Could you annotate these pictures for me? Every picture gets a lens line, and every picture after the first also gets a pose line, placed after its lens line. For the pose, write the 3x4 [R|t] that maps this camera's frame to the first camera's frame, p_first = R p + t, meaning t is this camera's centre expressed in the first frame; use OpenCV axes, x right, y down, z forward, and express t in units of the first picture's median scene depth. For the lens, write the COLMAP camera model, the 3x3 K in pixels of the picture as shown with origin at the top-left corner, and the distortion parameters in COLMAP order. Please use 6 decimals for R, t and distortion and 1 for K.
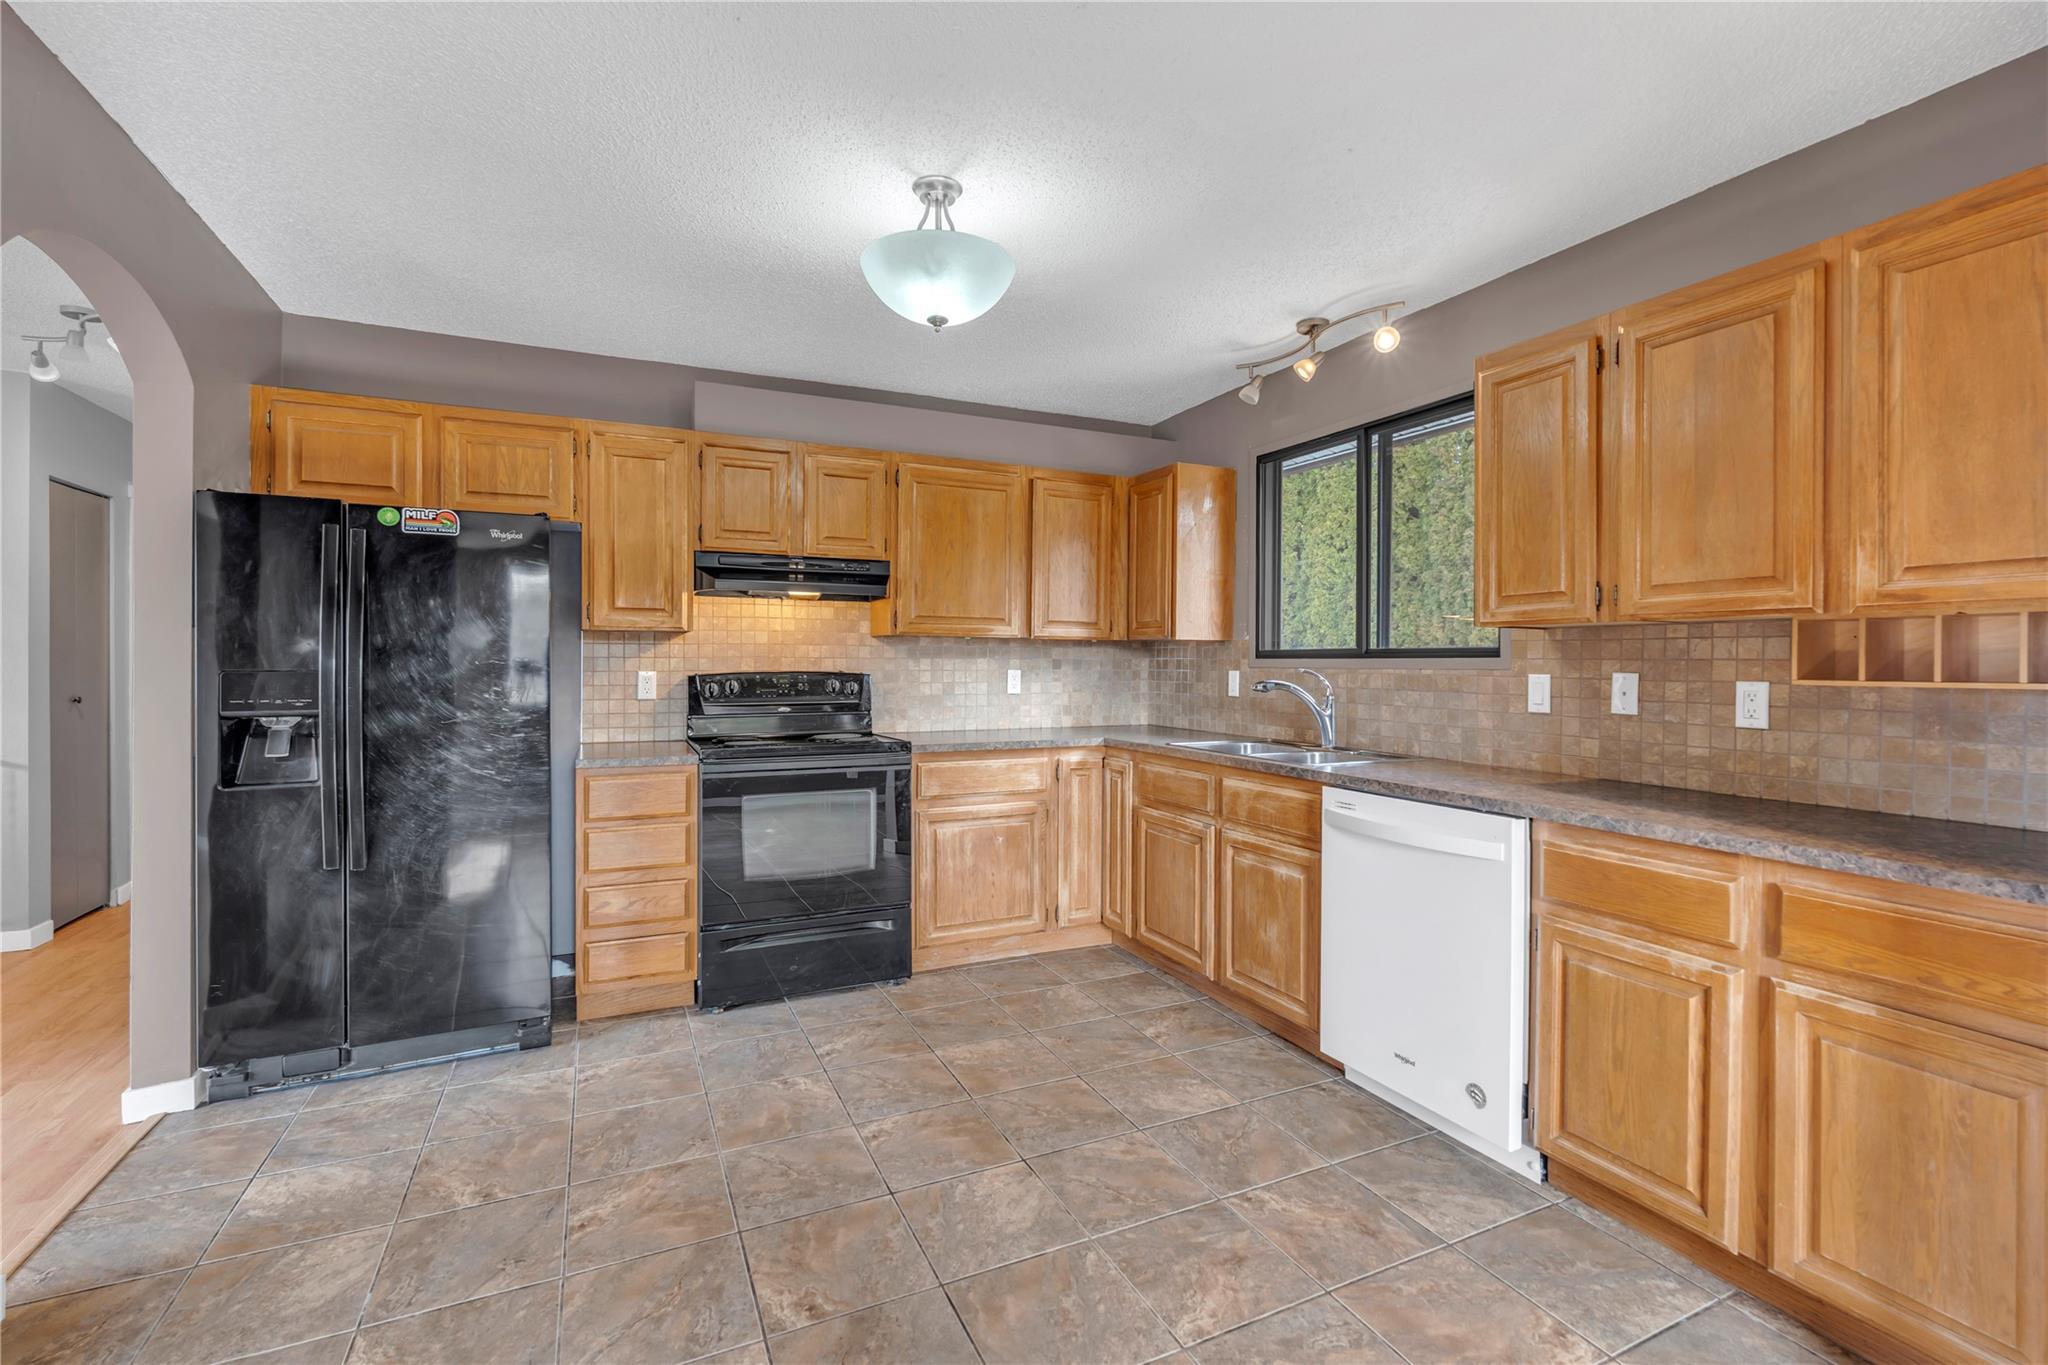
lens RADIAL K [[910.9, 0, 1025.0], [0, 910.9, 665.8], [0, 0, 1]] dist [-0.001414, -0.000417]
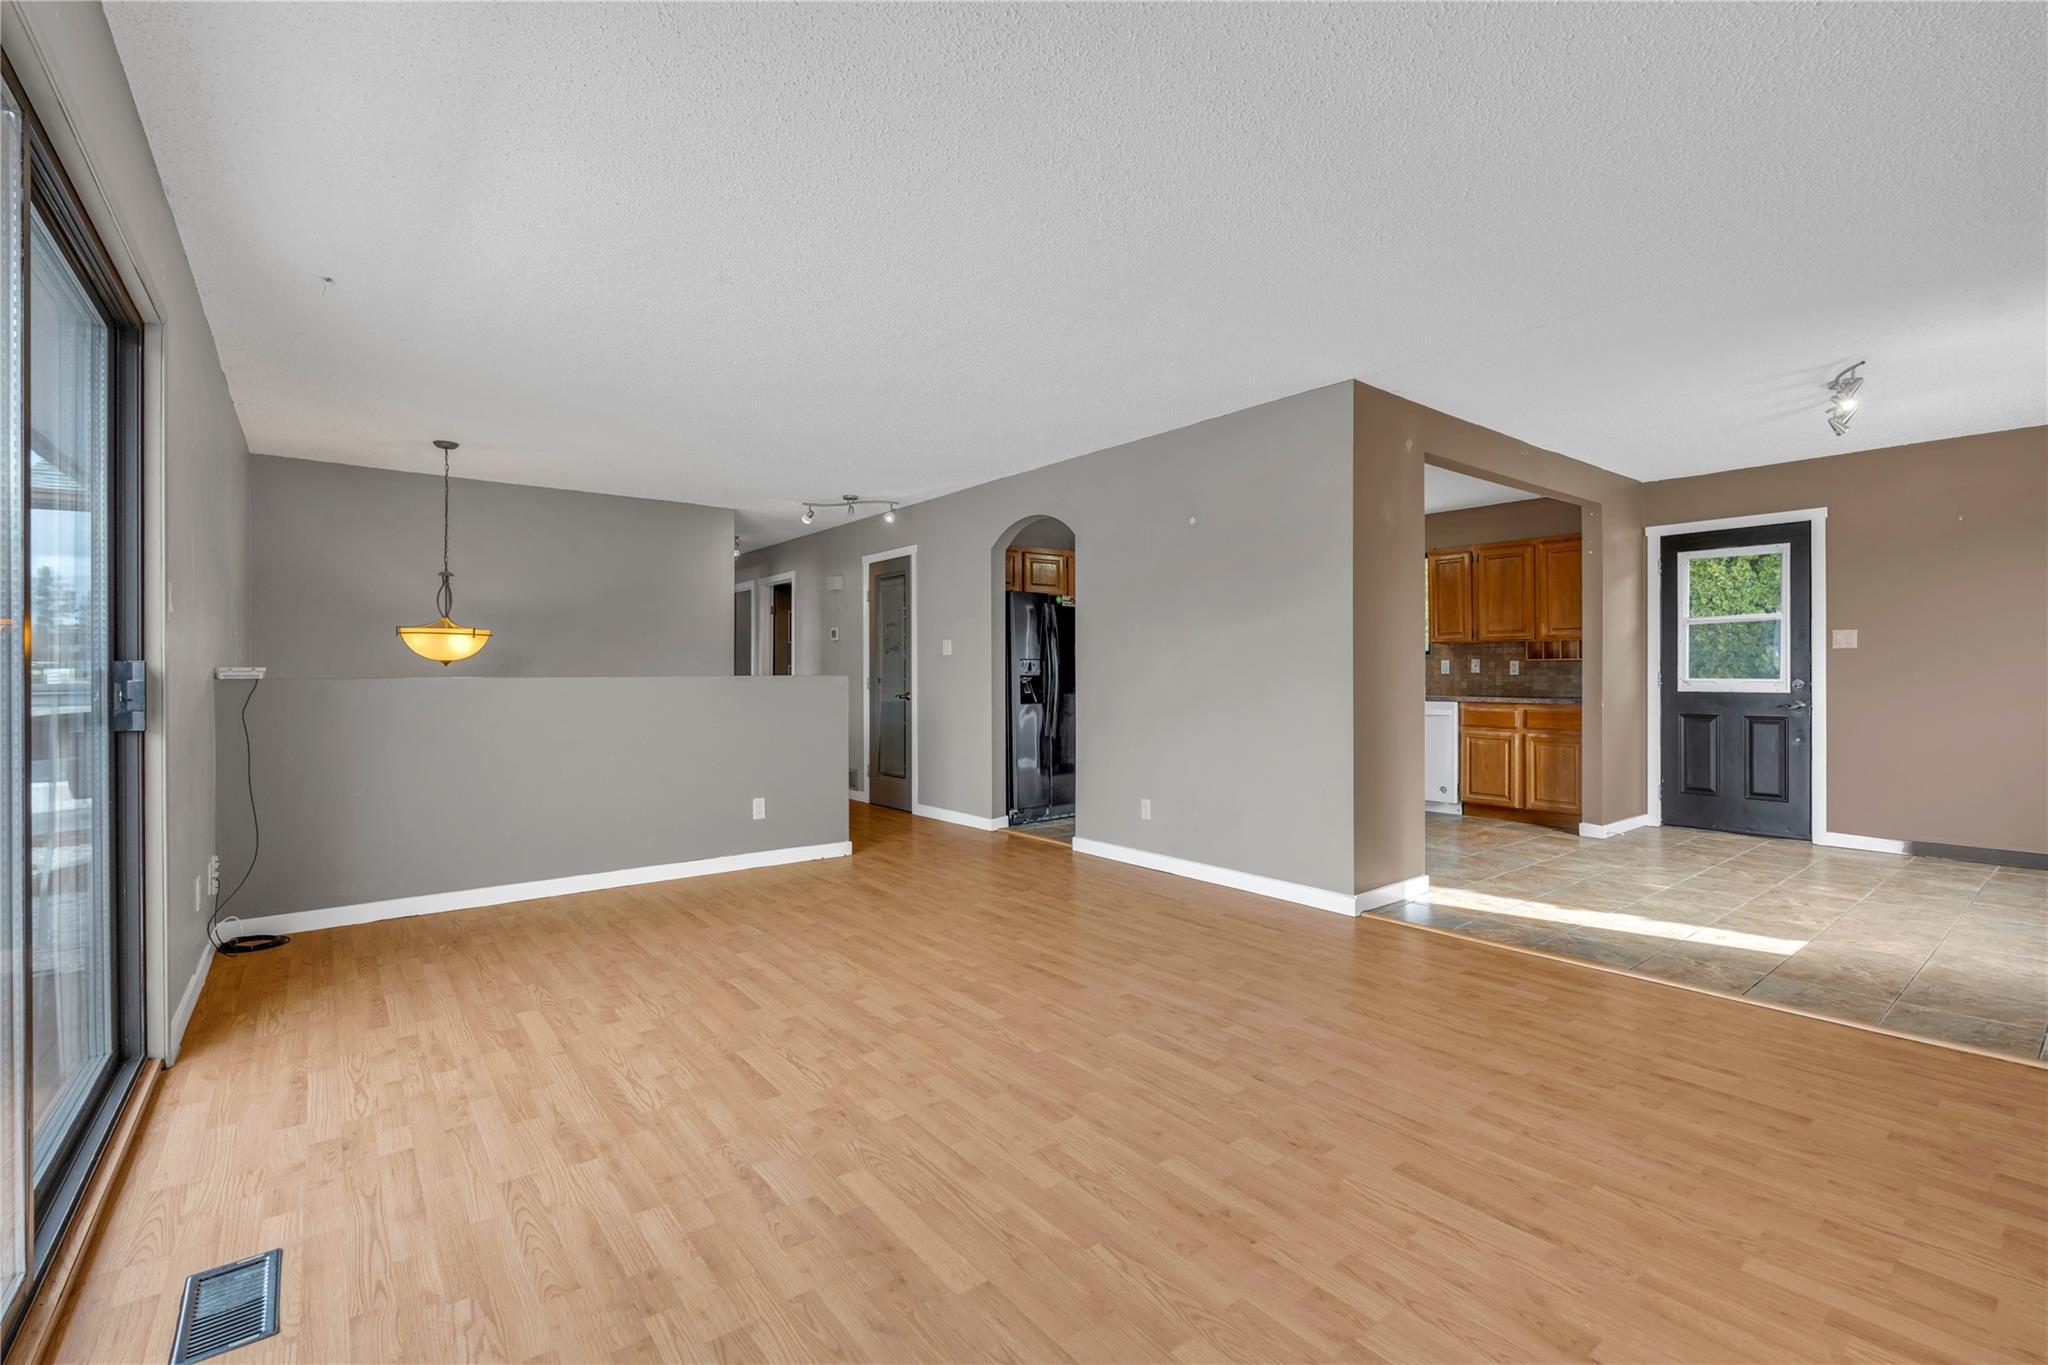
lens RADIAL K [[919.2, 0, 1014.4], [0, 919.2, 667.9], [0, 0, 1]] dist [-0.000821, -0.000154]
pose [[0.974871, -0.005191, 0.222709, -1.058159], [0.007636, 0.999920, -0.010121, 0.039870], [-0.222638, 0.011567, 0.974833, -1.138980]]
